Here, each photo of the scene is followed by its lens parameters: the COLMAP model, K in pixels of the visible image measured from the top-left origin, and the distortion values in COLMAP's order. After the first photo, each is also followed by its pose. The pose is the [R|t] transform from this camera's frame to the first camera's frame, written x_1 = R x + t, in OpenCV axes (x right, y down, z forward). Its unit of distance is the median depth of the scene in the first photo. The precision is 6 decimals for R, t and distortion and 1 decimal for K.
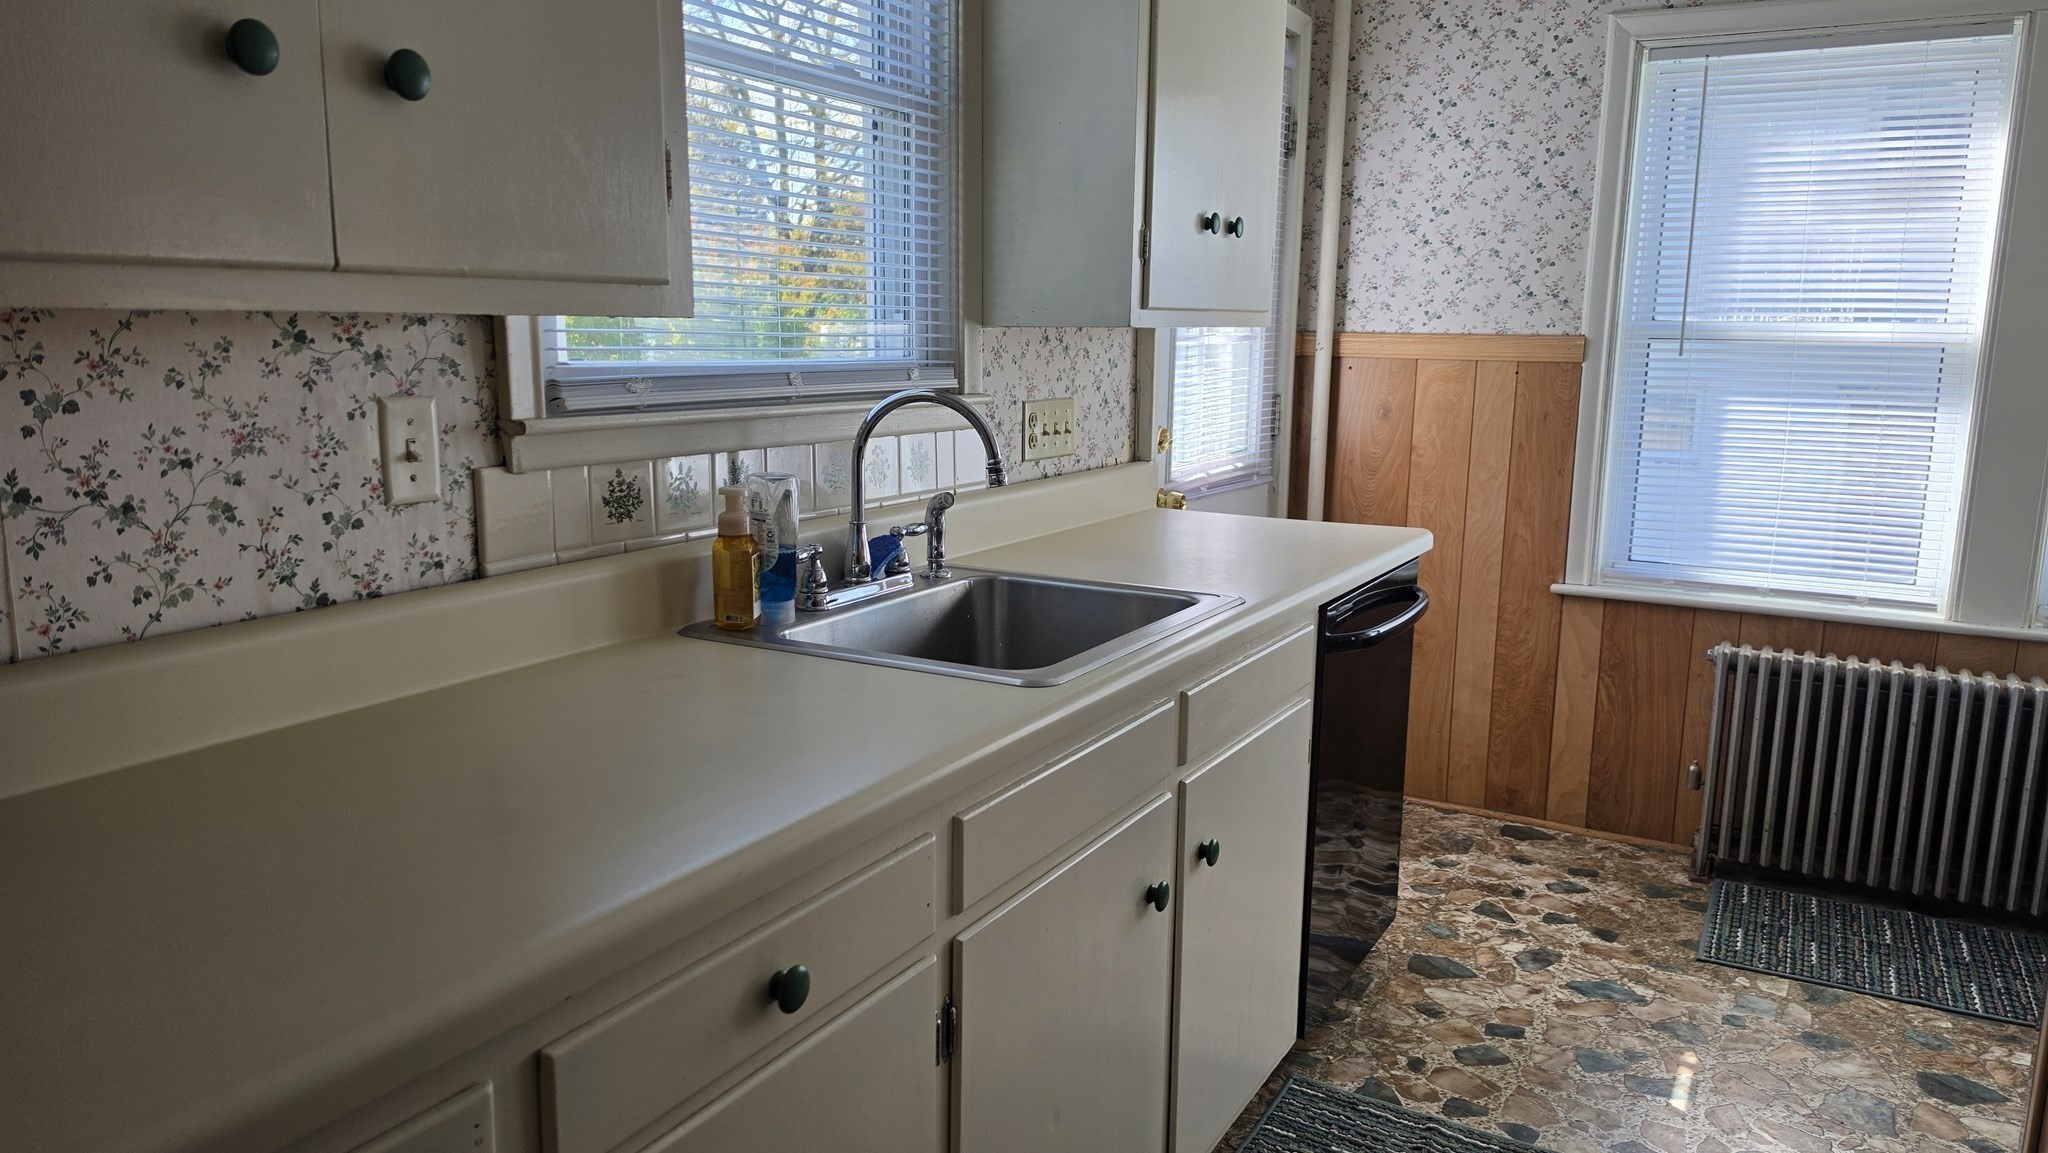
lens RADIAL K [[1443.7, 0, 1008.2], [0, 1443.7, 576.5], [0, 0, 1]] dist [0.012050, 0.002982]
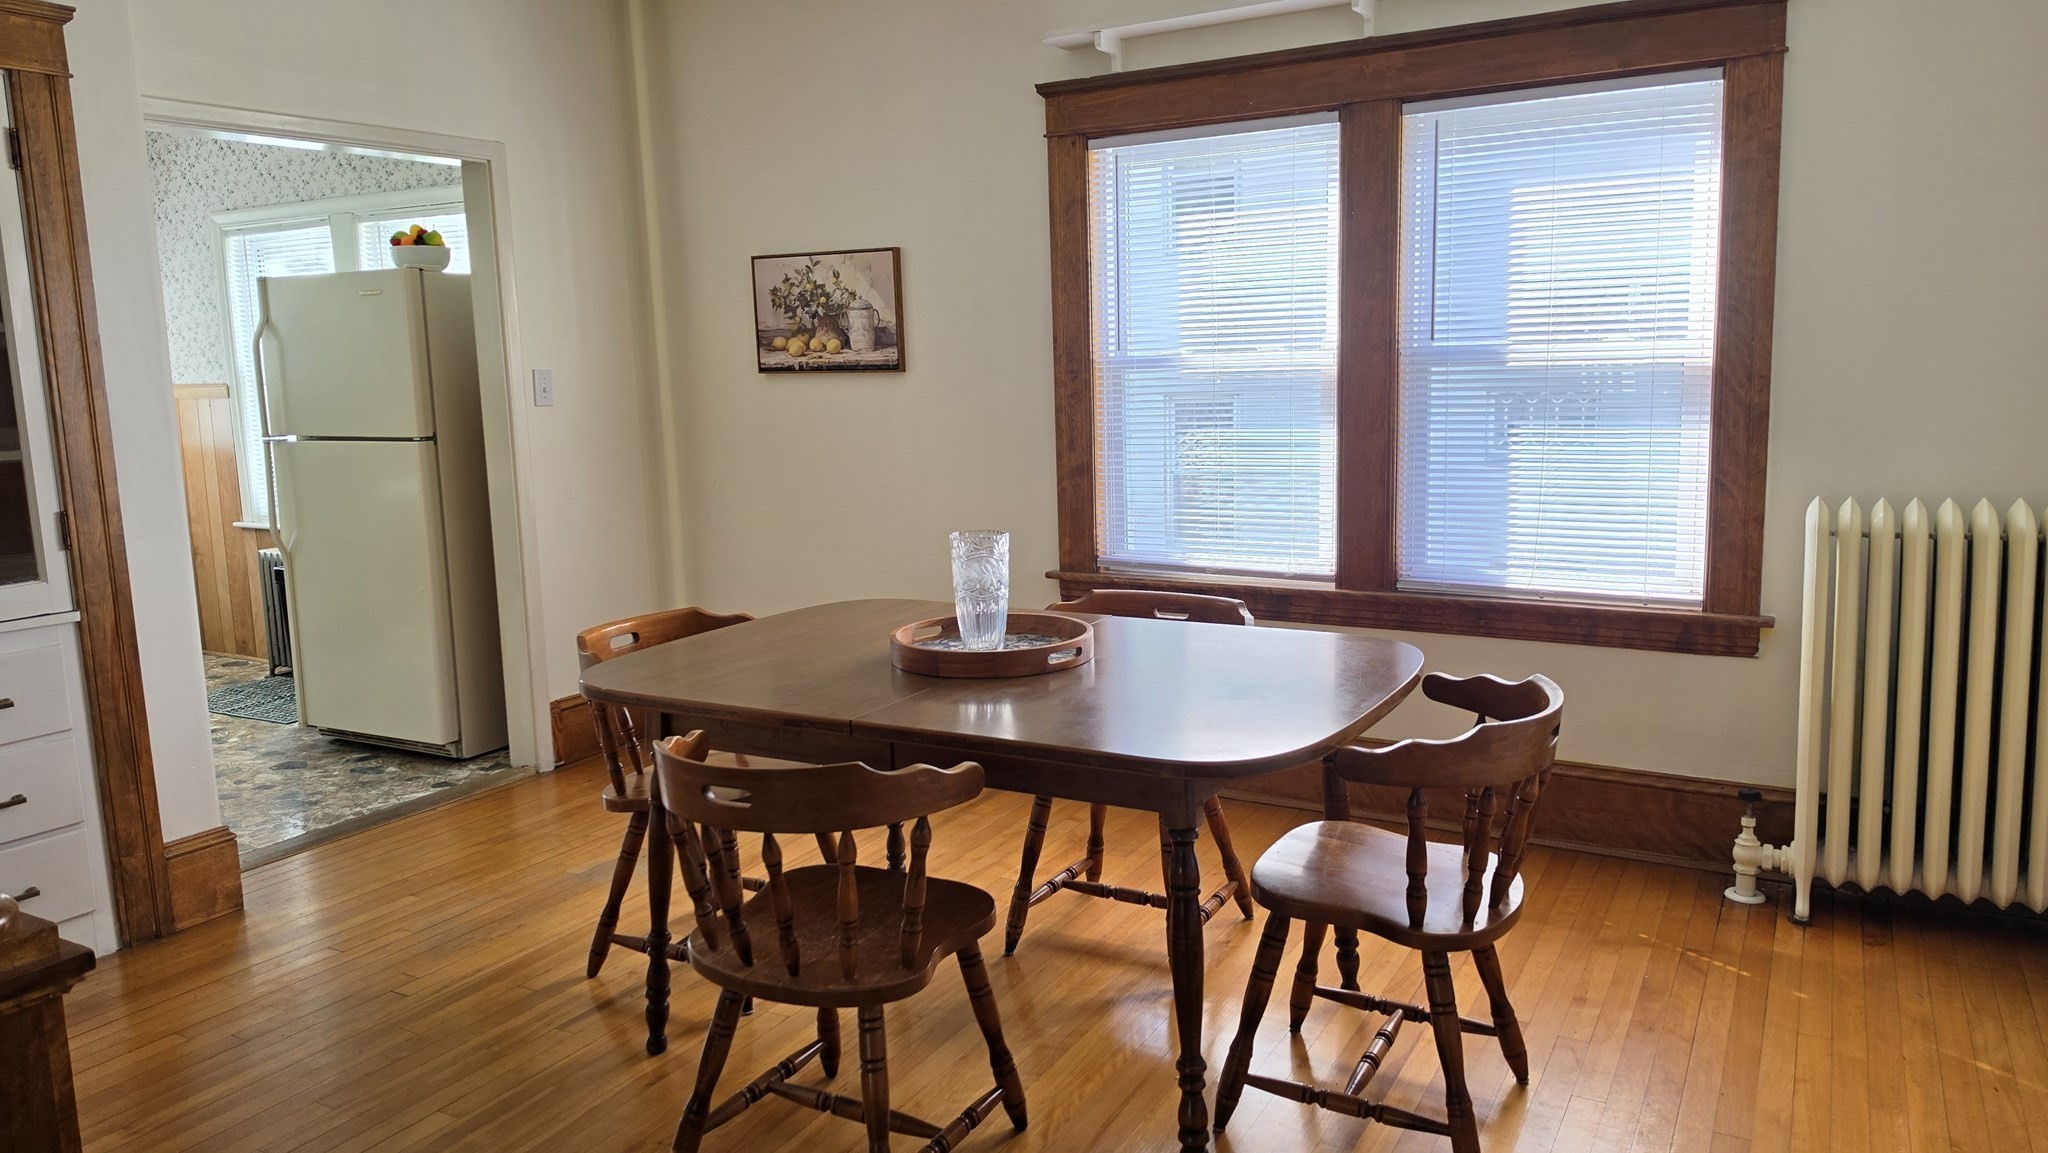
lens RADIAL K [[1443.7, 0, 1008.2], [0, 1443.7, 576.5], [0, 0, 1]] dist [0.012050, 0.002982]
pose [[0.999396, -0.029486, -0.018378, 1.344099], [0.028956, 0.999176, -0.028438, 0.148577], [0.019201, 0.027889, 0.999427, -0.762966]]
